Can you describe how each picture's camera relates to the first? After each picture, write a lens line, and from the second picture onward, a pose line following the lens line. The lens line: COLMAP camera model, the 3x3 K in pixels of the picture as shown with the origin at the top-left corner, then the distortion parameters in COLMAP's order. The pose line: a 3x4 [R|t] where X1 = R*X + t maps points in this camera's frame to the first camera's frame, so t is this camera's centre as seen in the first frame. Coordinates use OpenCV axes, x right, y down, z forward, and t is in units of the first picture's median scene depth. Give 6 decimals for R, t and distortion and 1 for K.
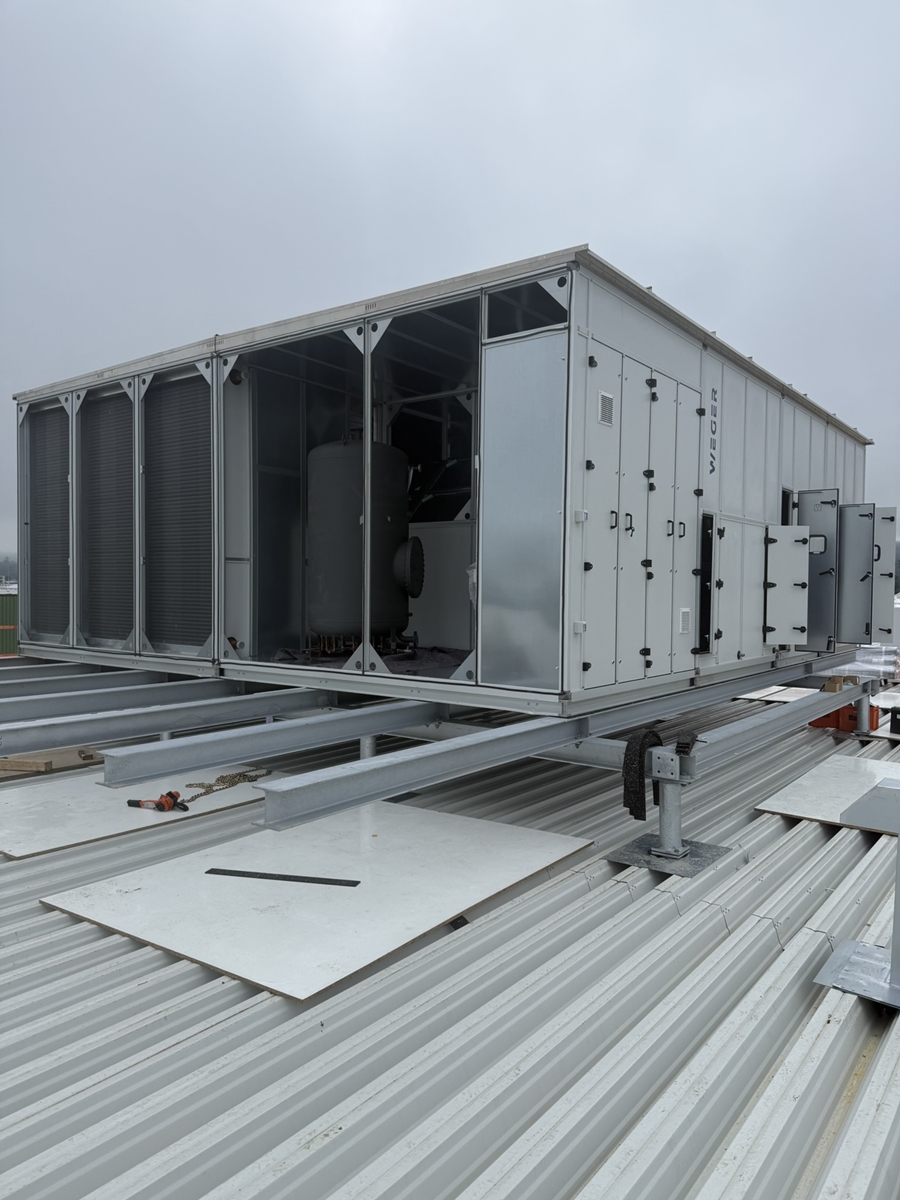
lens RADIAL K [[852.0, 0, 450.0], [0, 852.0, 600.0], [0, 0, 1]] dist [0.070225, -0.077558]
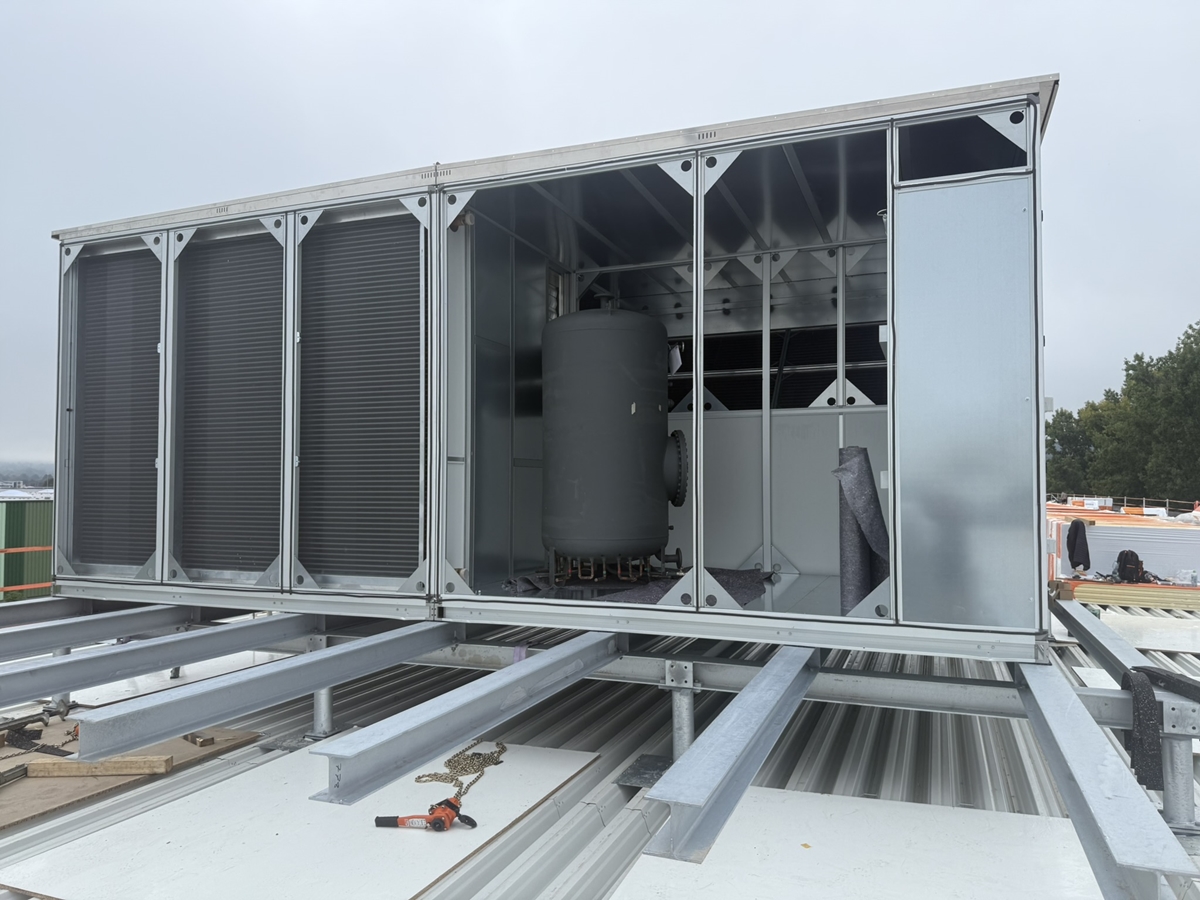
lens RADIAL K [[824.3, 0, 560.0], [0, 824.3, 455.3], [0, 0, 1]] dist [0.075946, -0.099721]
pose [[0.960236, 0.006764, 0.279108, -0.366884], [0.010122, 0.998206, -0.059017, -0.007499], [-0.279006, 0.059495, 0.958444, 0.281559]]
